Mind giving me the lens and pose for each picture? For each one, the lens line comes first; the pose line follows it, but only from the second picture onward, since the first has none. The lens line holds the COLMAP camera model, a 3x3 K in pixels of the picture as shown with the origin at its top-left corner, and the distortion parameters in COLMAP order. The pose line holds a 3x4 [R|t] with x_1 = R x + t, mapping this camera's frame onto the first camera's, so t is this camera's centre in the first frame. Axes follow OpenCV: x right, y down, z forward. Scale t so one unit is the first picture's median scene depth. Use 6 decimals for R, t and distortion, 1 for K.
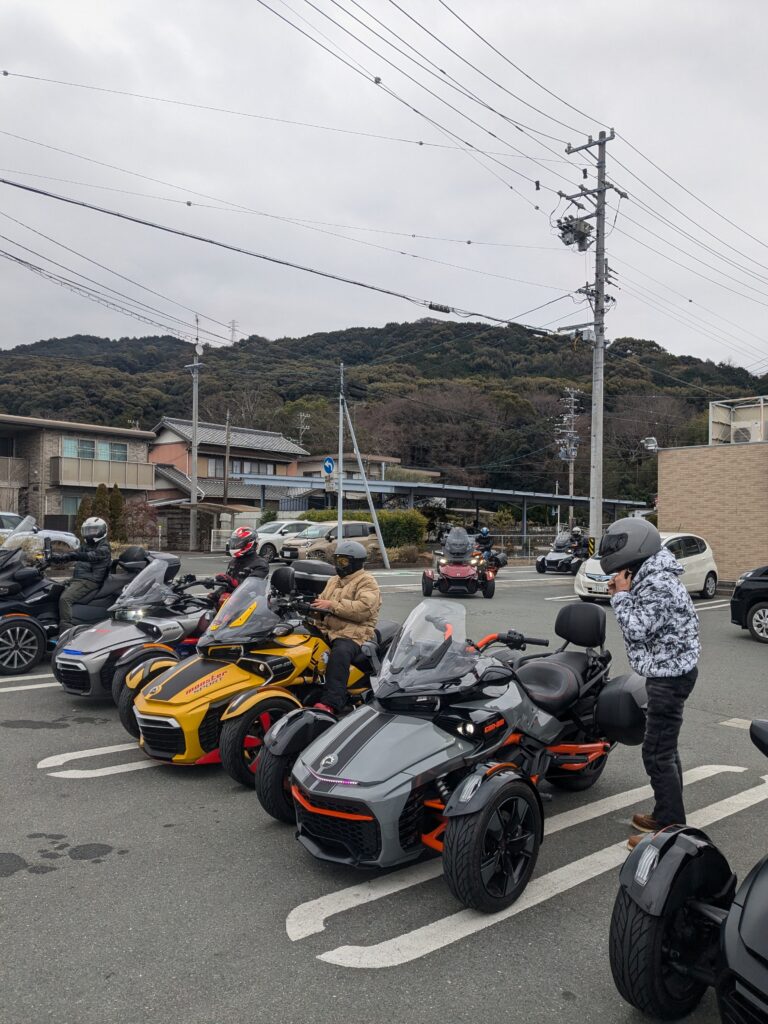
lens RADIAL K [[804.5, 0, 377.9], [0, 804.5, 517.0], [0, 0, 1]] dist [0.064481, -0.090686]
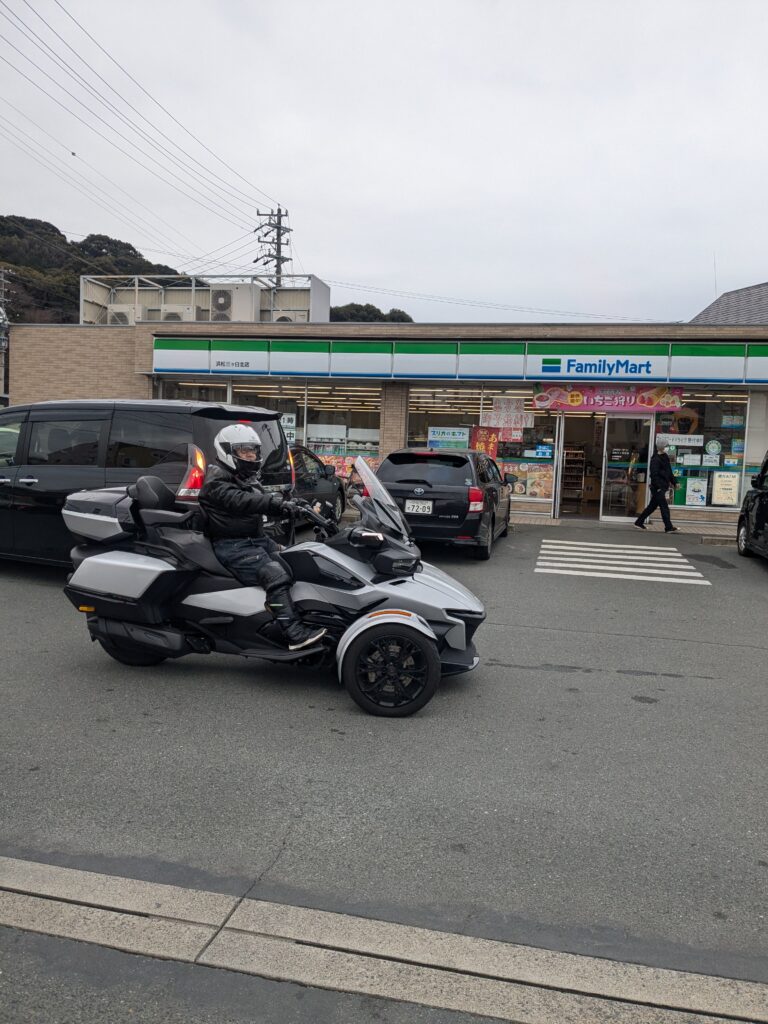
lens RADIAL K [[804.5, 0, 382.1], [0, 804.5, 509.6], [0, 0, 1]] dist [0.064481, -0.090686]
pose [[0.813793, -0.019239, 0.580836, 0.133024], [-0.039618, 0.995290, 0.088474, 0.009171], [-0.579802, -0.095011, 0.809199, 0.094552]]
